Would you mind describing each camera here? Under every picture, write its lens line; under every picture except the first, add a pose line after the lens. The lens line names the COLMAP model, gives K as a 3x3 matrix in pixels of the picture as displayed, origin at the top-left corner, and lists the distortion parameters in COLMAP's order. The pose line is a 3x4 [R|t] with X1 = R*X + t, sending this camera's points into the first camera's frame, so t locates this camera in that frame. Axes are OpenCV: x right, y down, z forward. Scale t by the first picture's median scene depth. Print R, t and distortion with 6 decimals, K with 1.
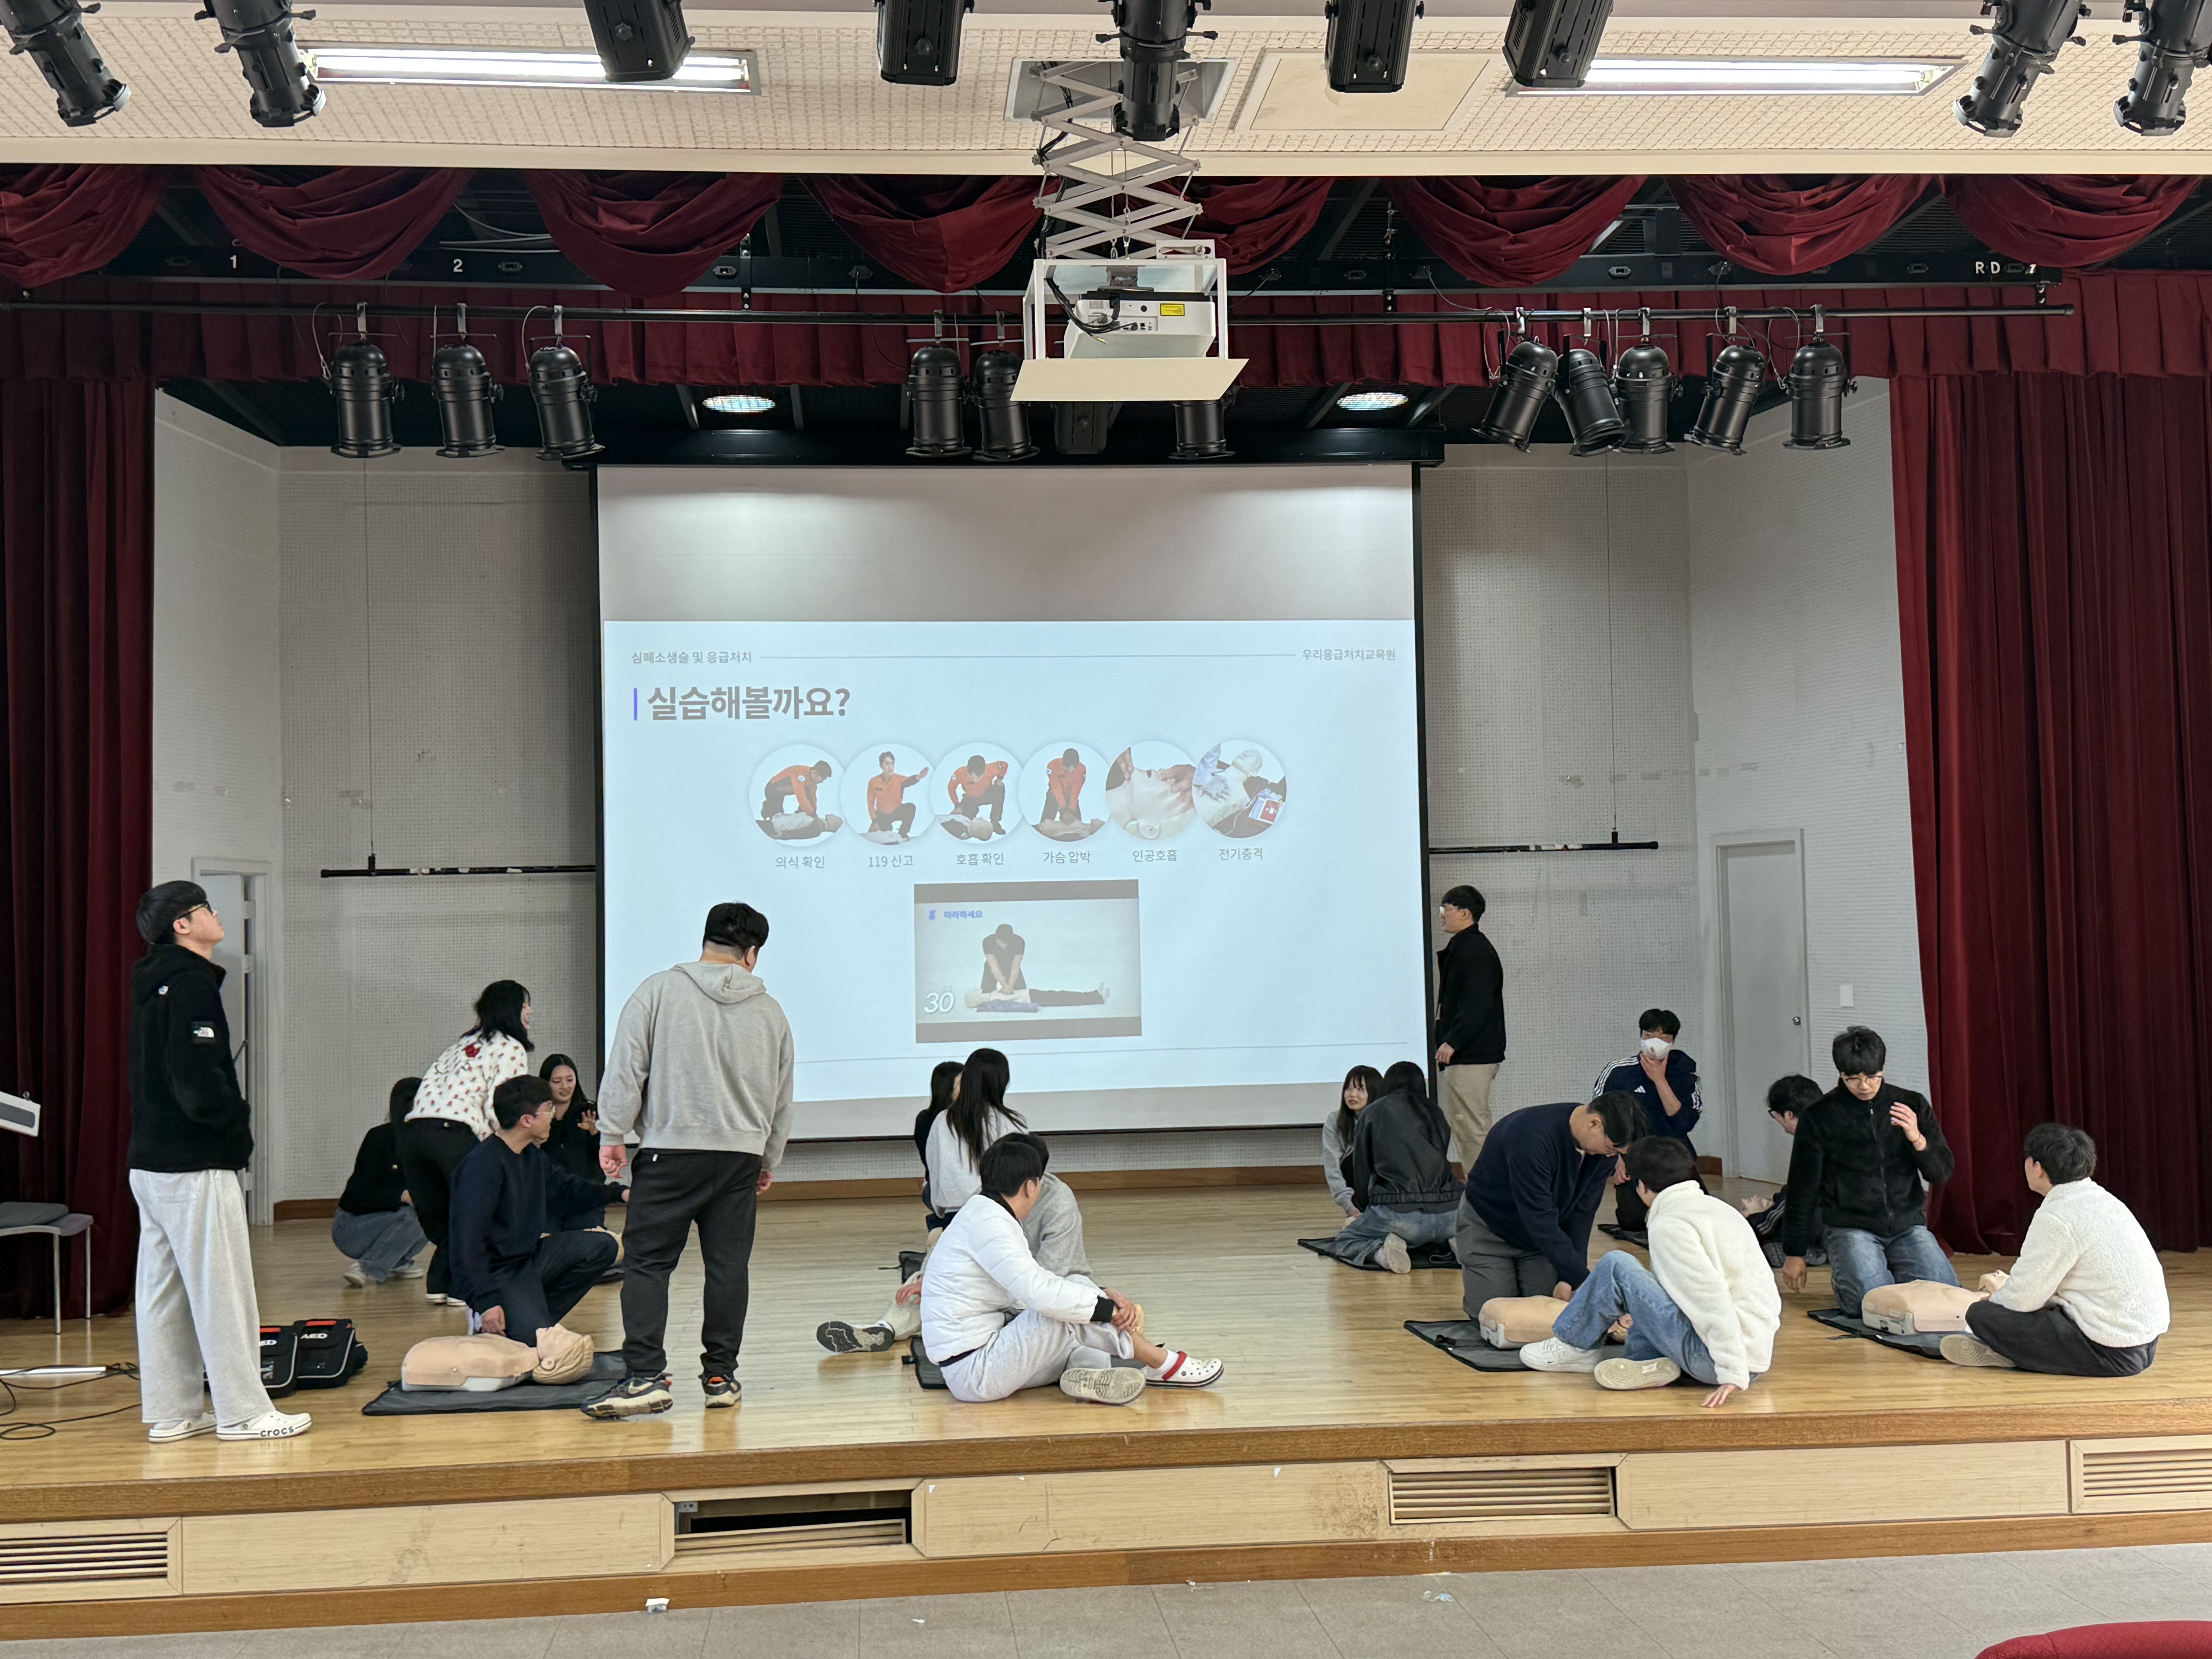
lens RADIAL K [[2442.3, 0, 1058.1], [0, 2442.3, 821.9], [0, 0, 1]] dist [0.075006, 0.000000]
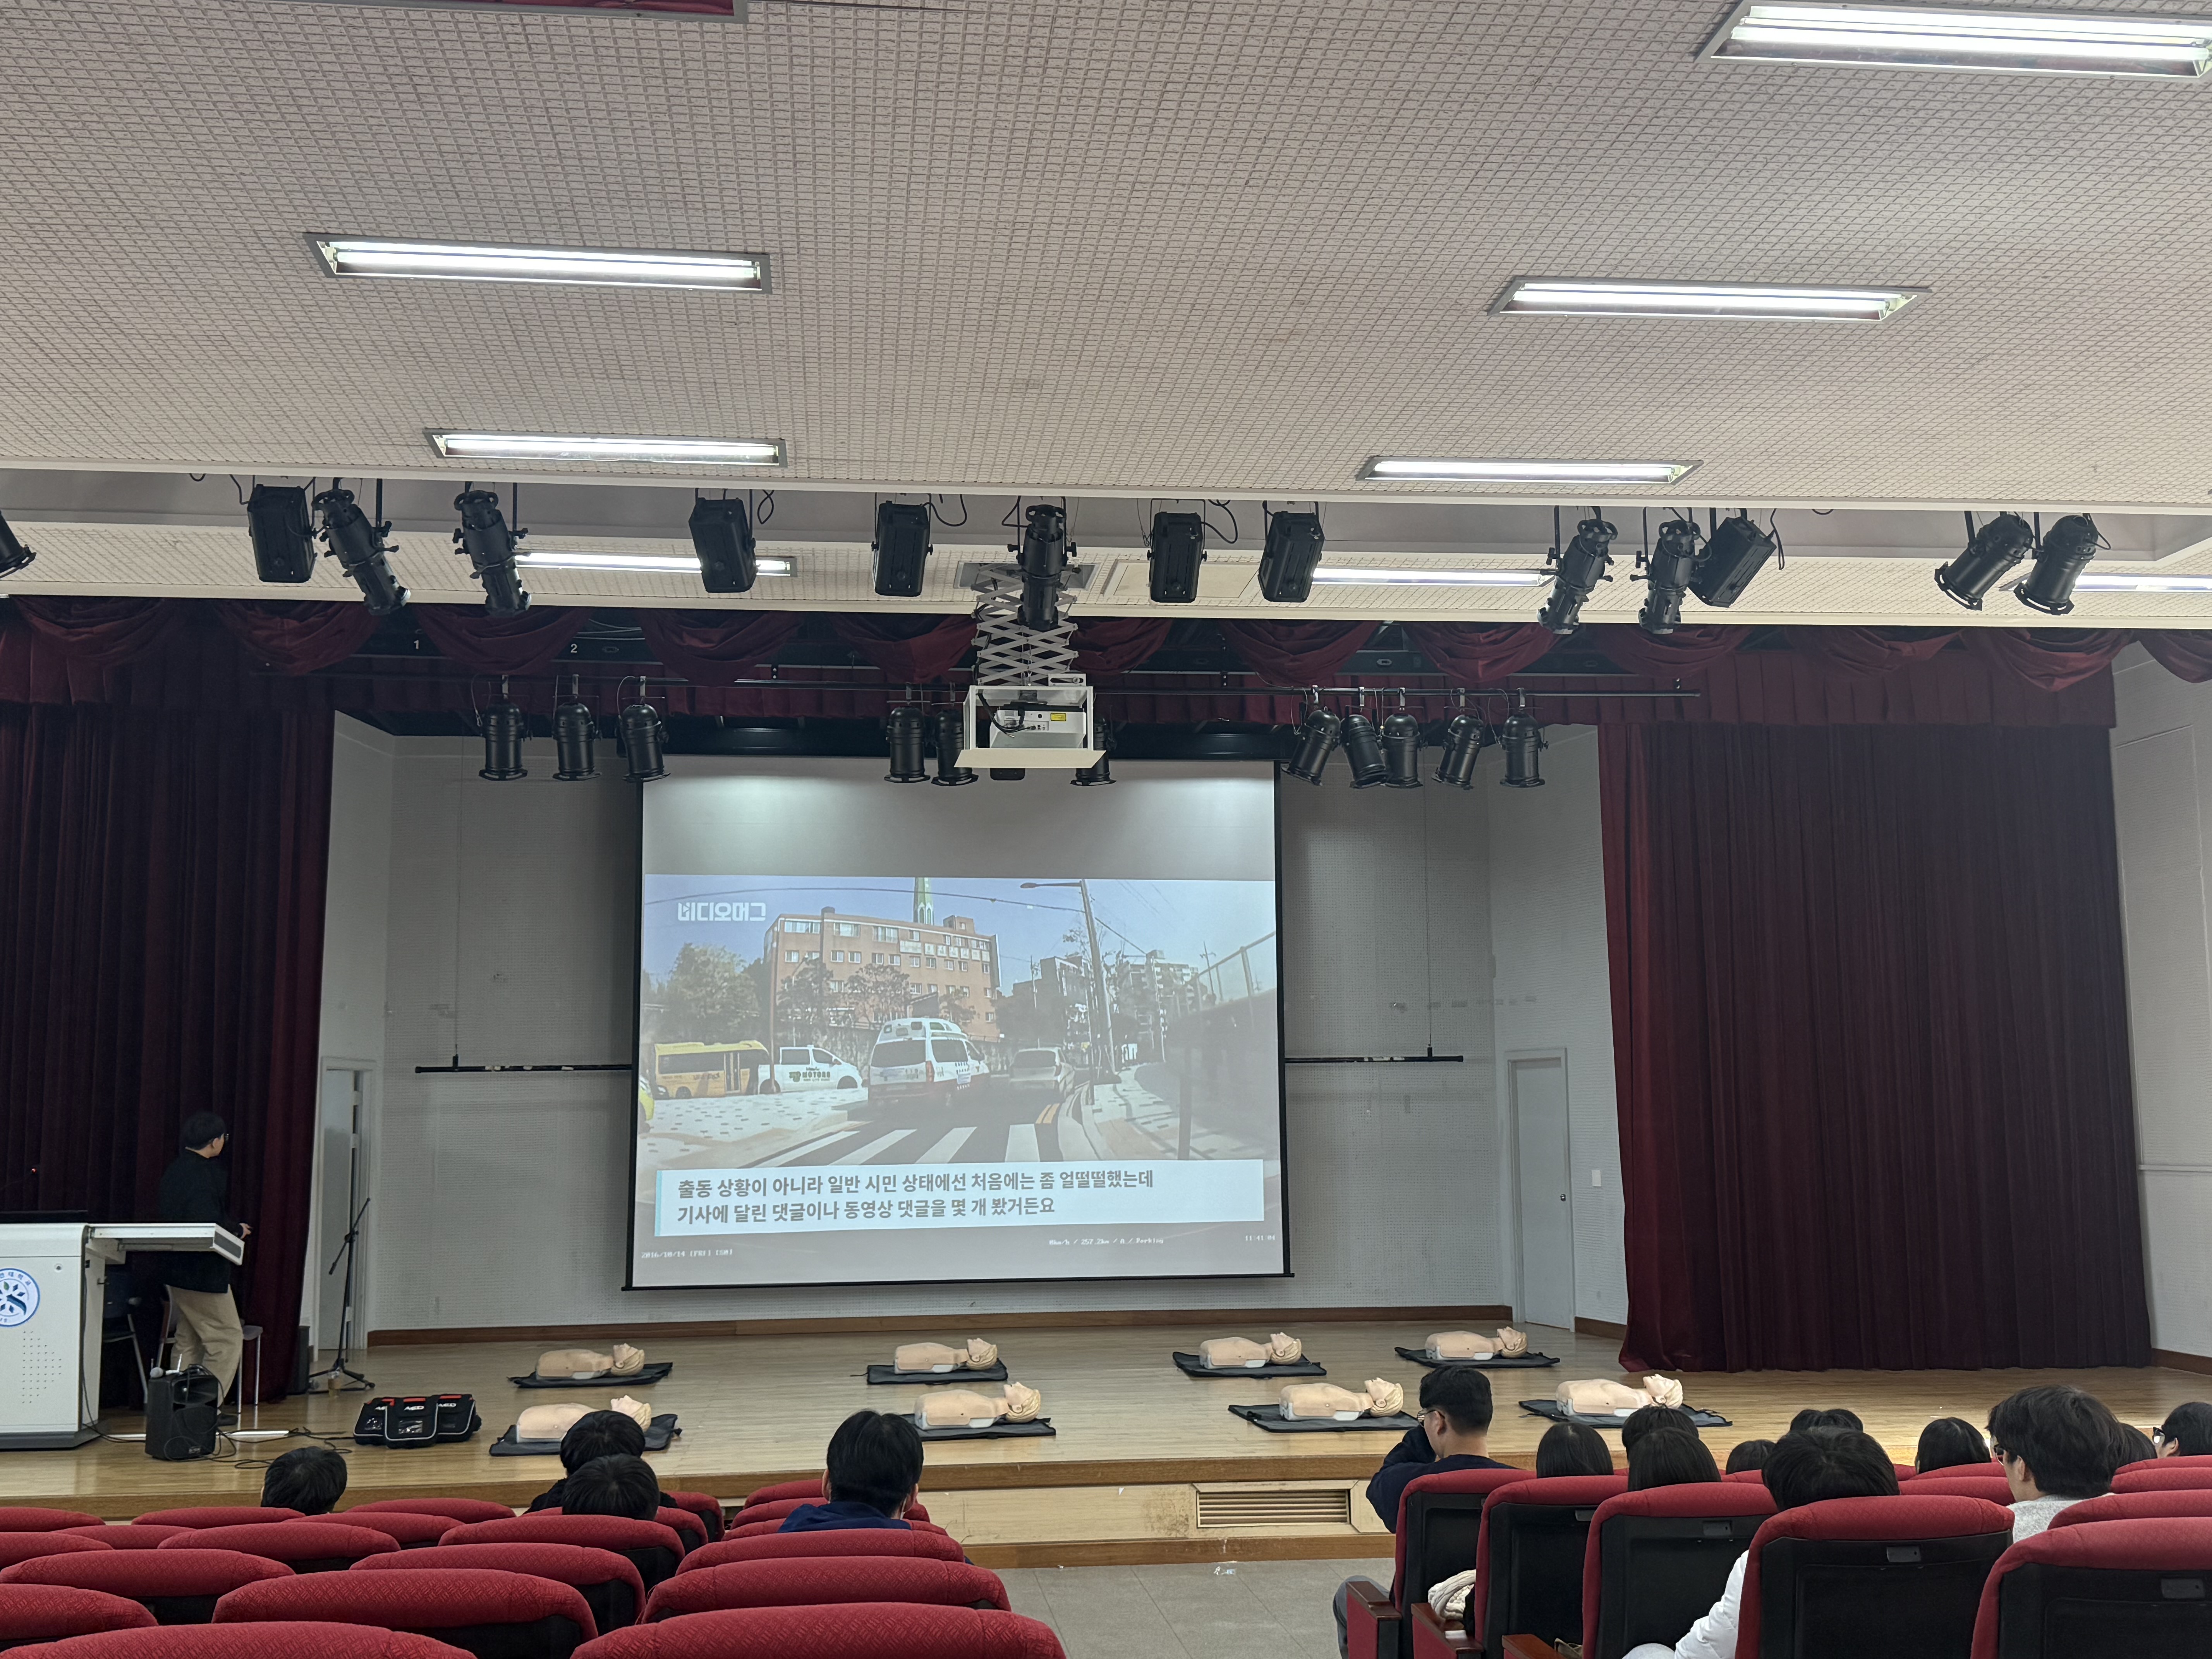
lens RADIAL K [[2386.4, 0, 1108.7], [0, 2386.4, 831.2], [0, 0, 1]] dist [0.134075, 0.000000]
pose [[0.999278, 0.016263, 0.034341, 0.020598], [-0.013576, 0.996934, -0.077062, -0.015081], [-0.035489, 0.076540, 0.996435, -0.380571]]
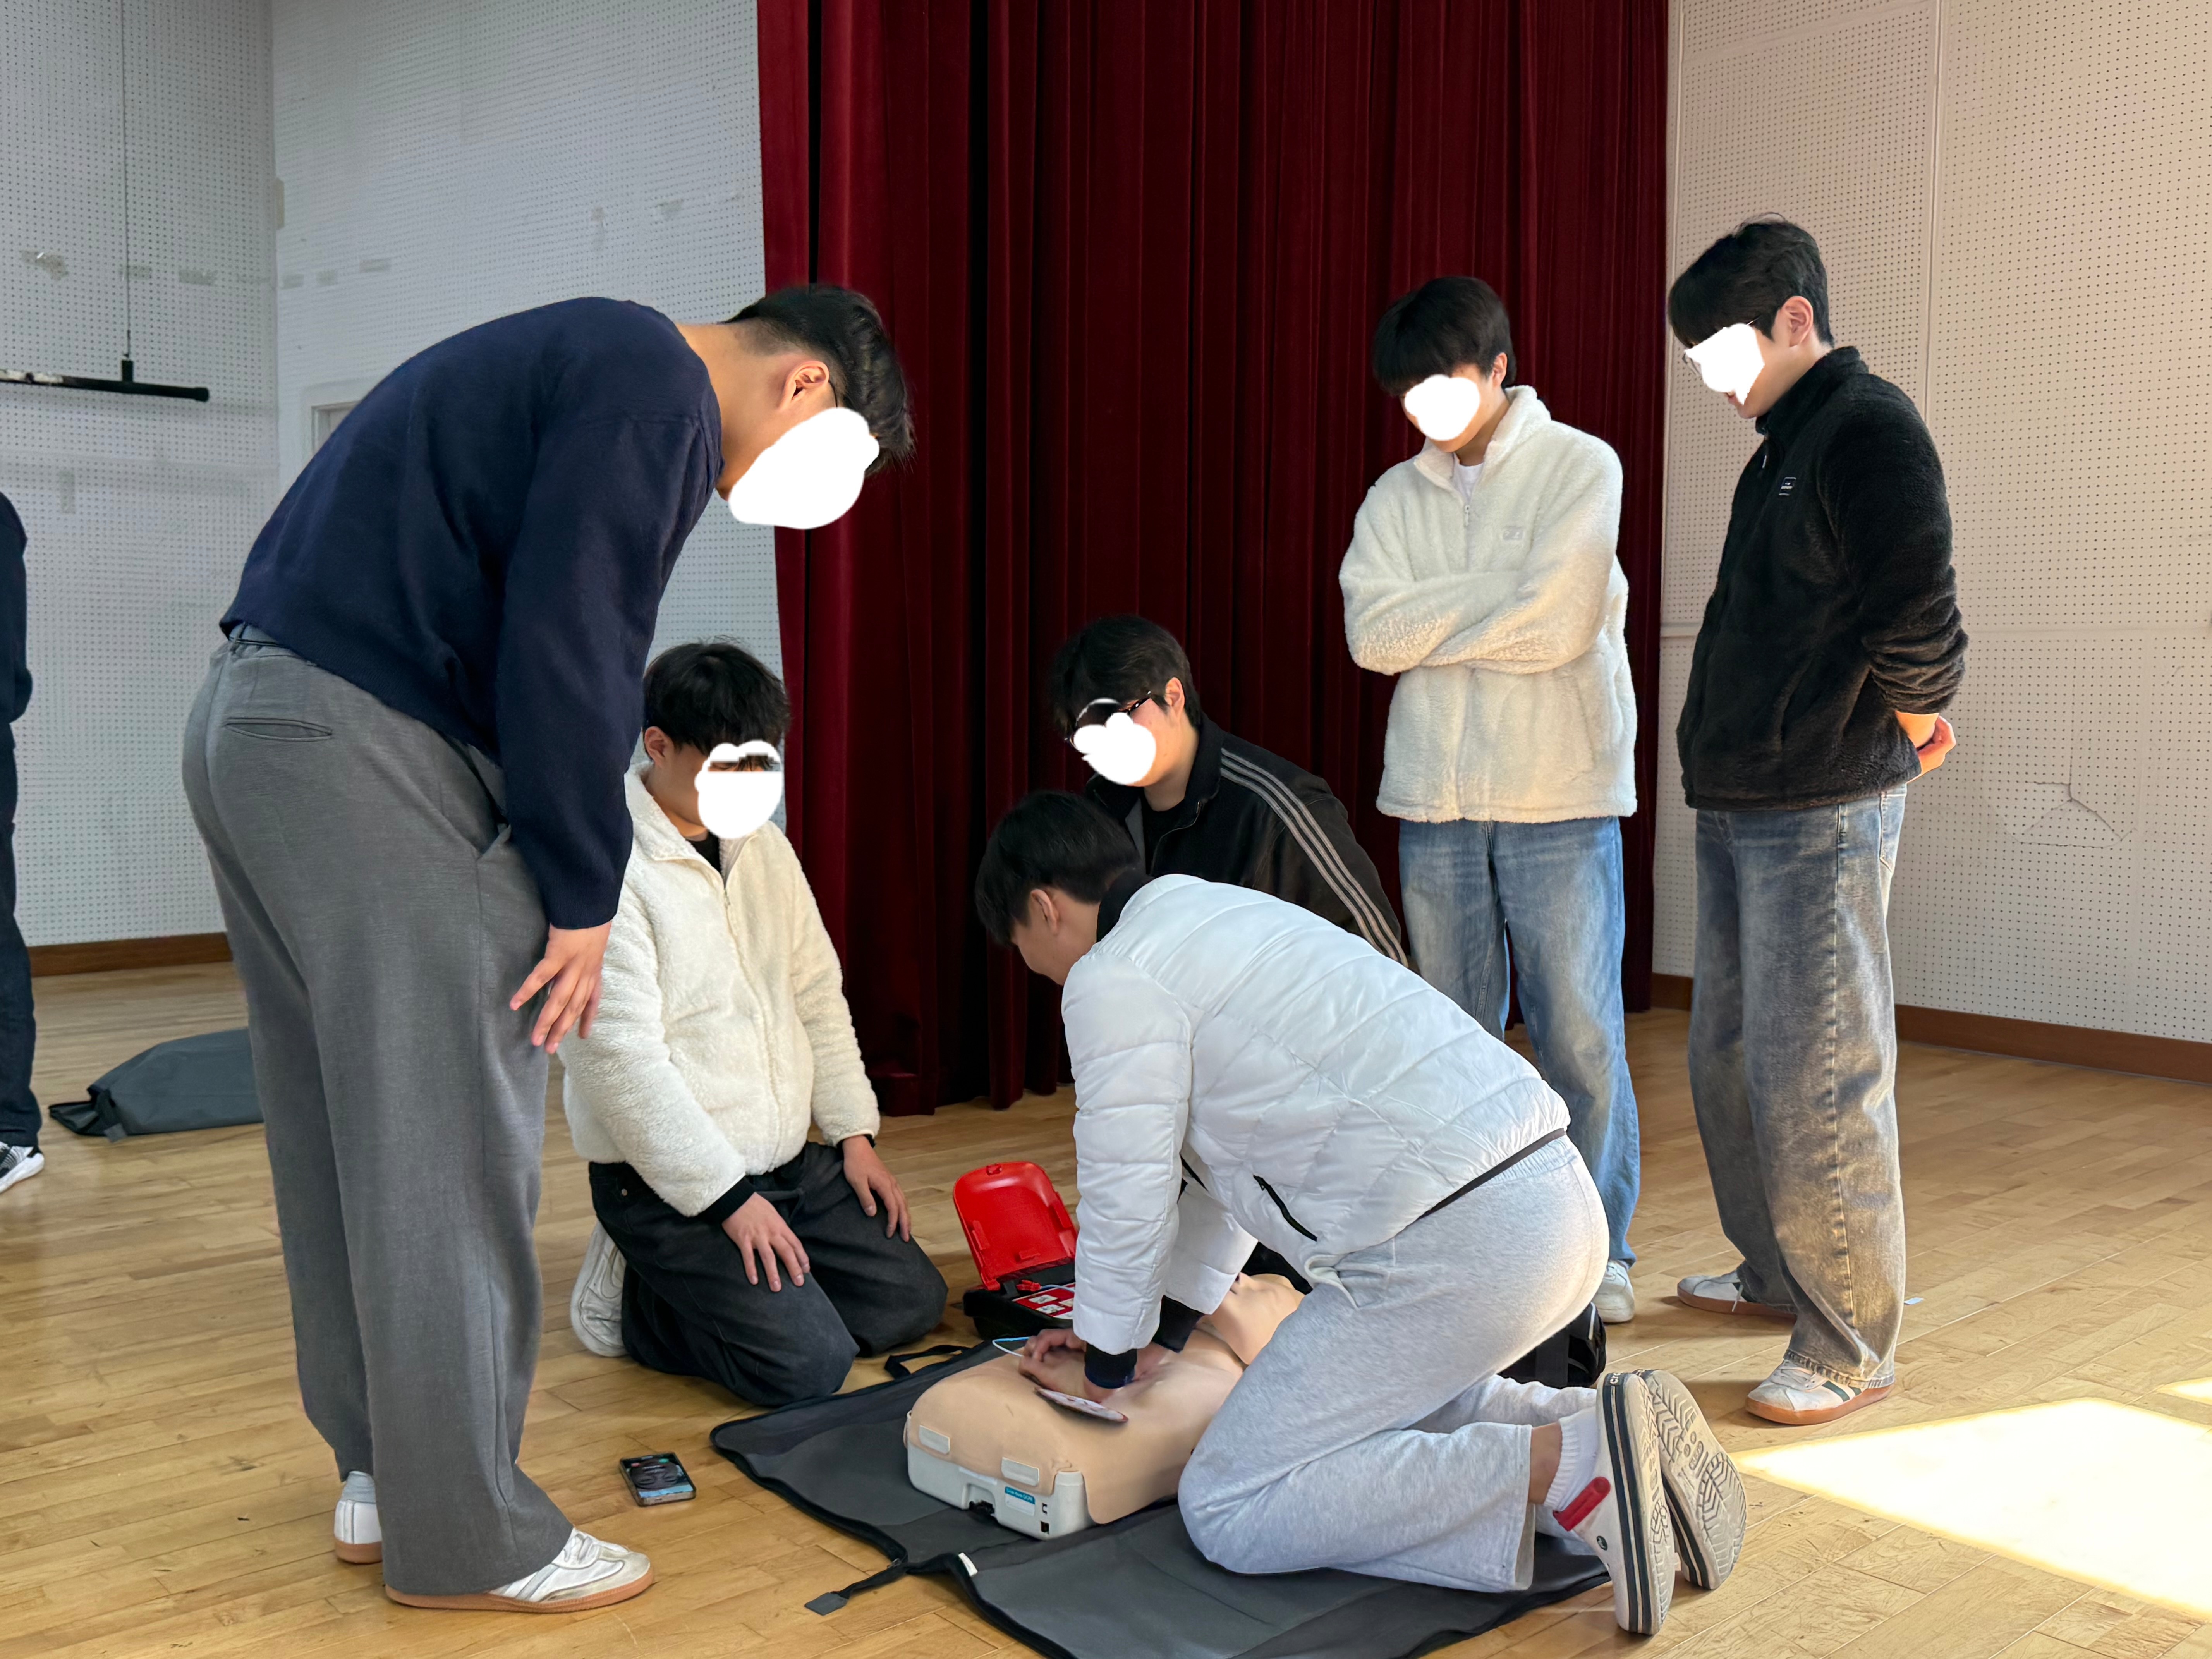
lens RADIAL K [[2047.0, 0, 1111.3], [0, 2047.0, 831.6], [0, 0, 1]] dist [0.002591, 0.000000]
pose [[0.796389, -0.013616, 0.604632, 0.182581], [-0.053652, 0.994214, 0.093056, 0.082791], [-0.602401, -0.106549, 0.791050, 0.725099]]
